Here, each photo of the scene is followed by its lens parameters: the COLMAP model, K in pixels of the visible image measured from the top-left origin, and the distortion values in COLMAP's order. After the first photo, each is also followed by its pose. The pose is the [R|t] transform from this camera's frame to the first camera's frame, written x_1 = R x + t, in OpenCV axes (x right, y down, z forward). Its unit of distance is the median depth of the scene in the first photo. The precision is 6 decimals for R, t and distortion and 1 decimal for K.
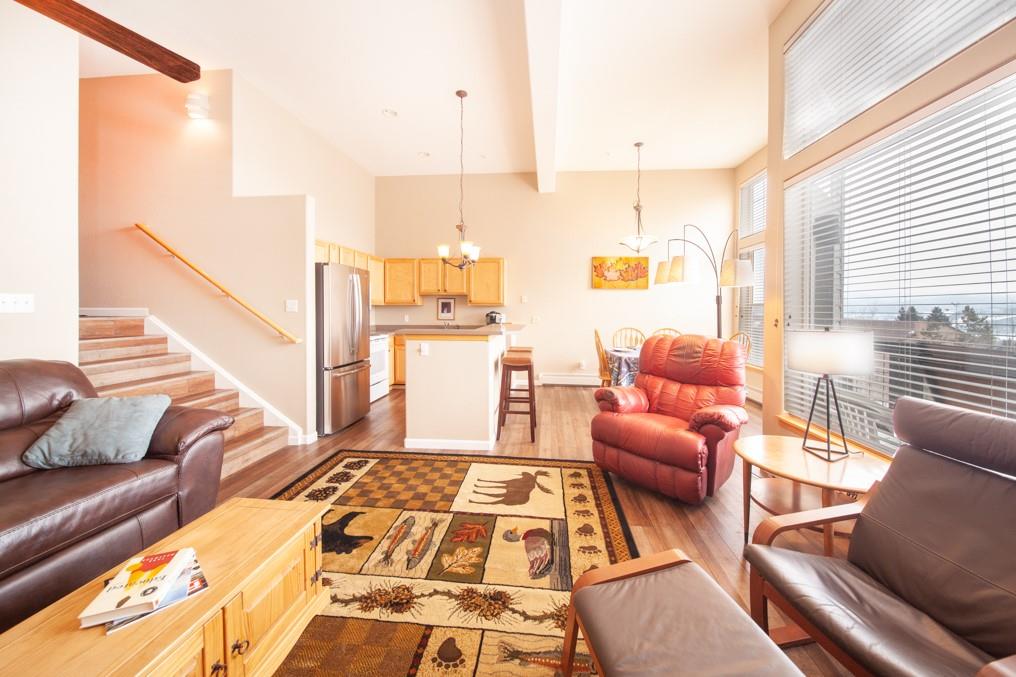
lens RADIAL K [[366.8, 0, 511.7], [0, 366.8, 313.4], [0, 0, 1]] dist [-0.000915, -0.000072]
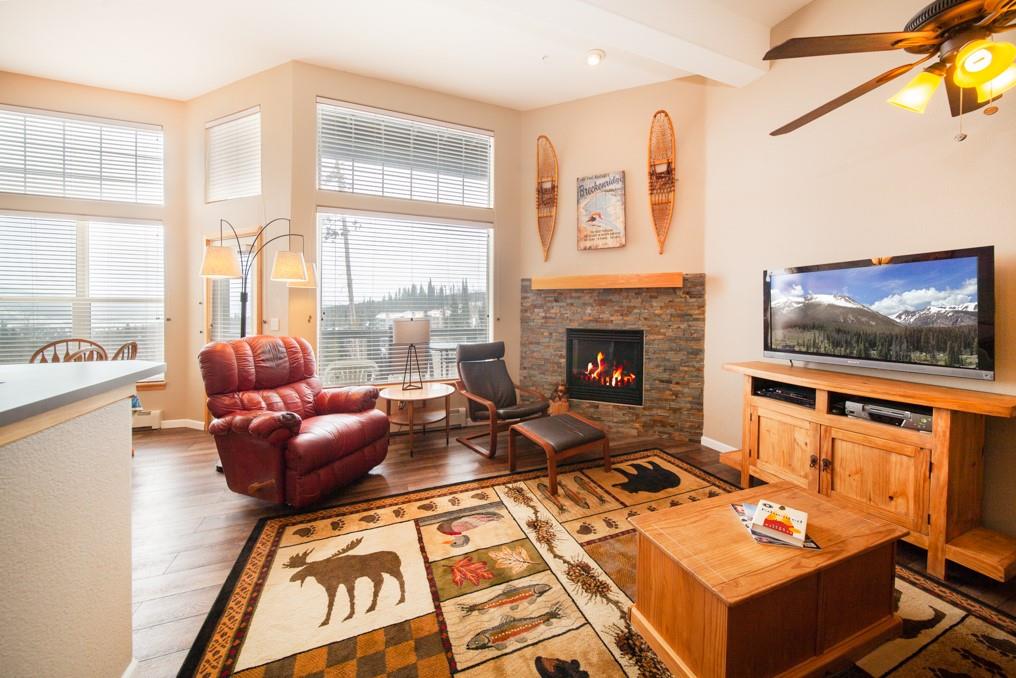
lens RADIAL K [[366.8, 0, 511.7], [0, 366.8, 313.9], [0, 0, 1]] dist [-0.000915, -0.000072]
pose [[-0.466636, -0.024459, 0.884111, -0.349200], [0.005500, 0.999518, 0.030554, -0.011810], [-0.884432, 0.019120, -0.466276, 0.502129]]
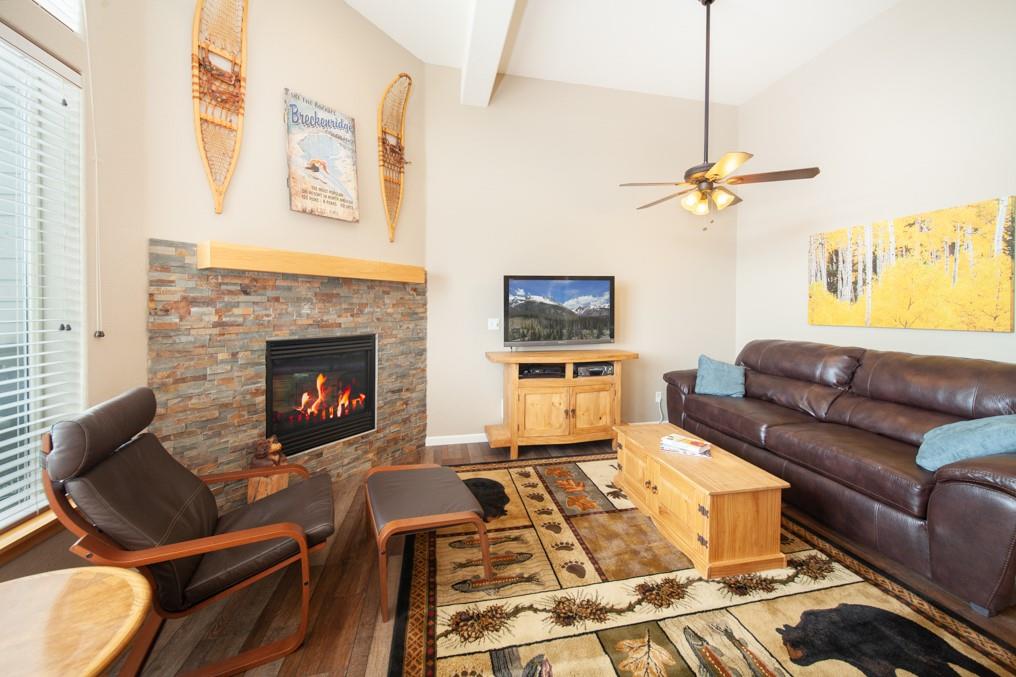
lens RADIAL K [[366.8, 0, 511.7], [0, 366.8, 313.4], [0, 0, 1]] dist [-0.000915, -0.000072]
pose [[-0.955114, -0.007490, -0.296143, 0.113614], [-0.016443, 0.999480, 0.027752, -0.007829], [0.295781, 0.031376, -0.954740, 0.545545]]
